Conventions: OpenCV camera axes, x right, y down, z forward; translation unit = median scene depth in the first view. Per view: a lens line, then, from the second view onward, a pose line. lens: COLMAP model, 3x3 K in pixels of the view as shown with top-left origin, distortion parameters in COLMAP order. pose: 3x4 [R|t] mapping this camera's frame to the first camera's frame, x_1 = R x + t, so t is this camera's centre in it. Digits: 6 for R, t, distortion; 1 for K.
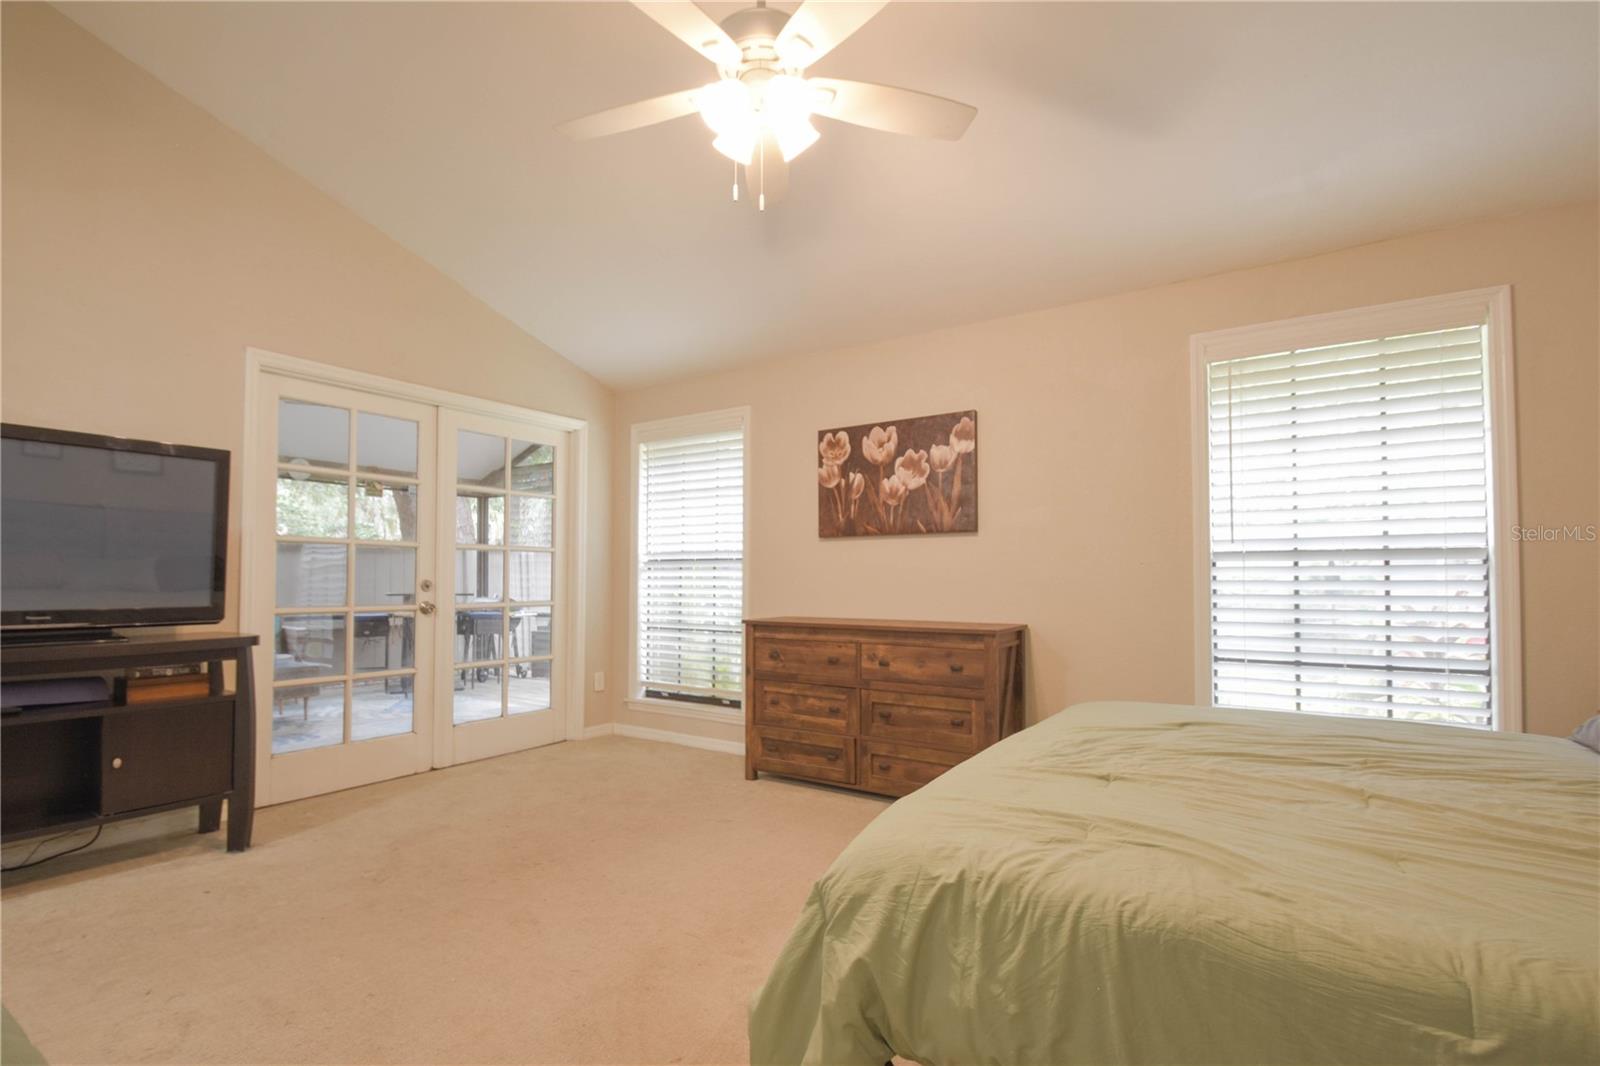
lens RADIAL K [[711.9, 0, 778.1], [0, 711.9, 559.1], [0, 0, 1]] dist [0.015320, -0.016441]
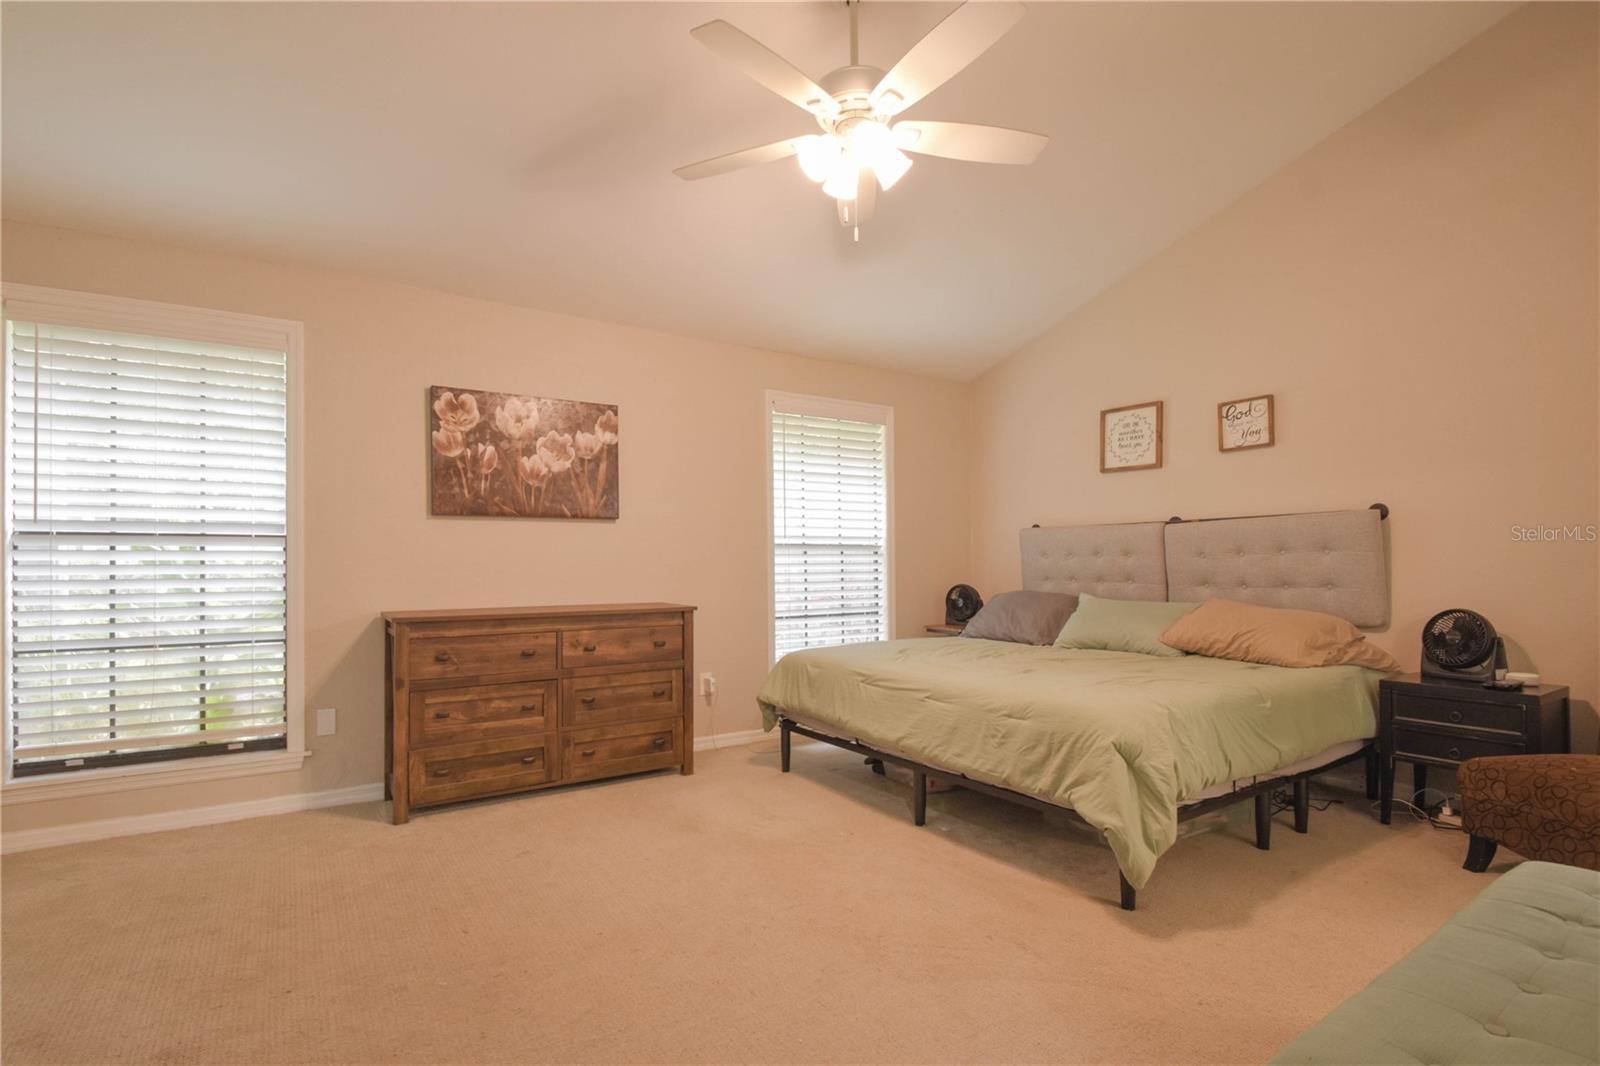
lens RADIAL K [[711.9, 0, 778.1], [0, 711.9, 559.1], [0, 0, 1]] dist [0.015320, -0.016441]
pose [[0.442136, 0.002224, 0.896945, -0.573290], [-0.020288, 0.999766, 0.007522, 0.008268], [-0.896719, -0.021523, 0.442078, 0.301773]]
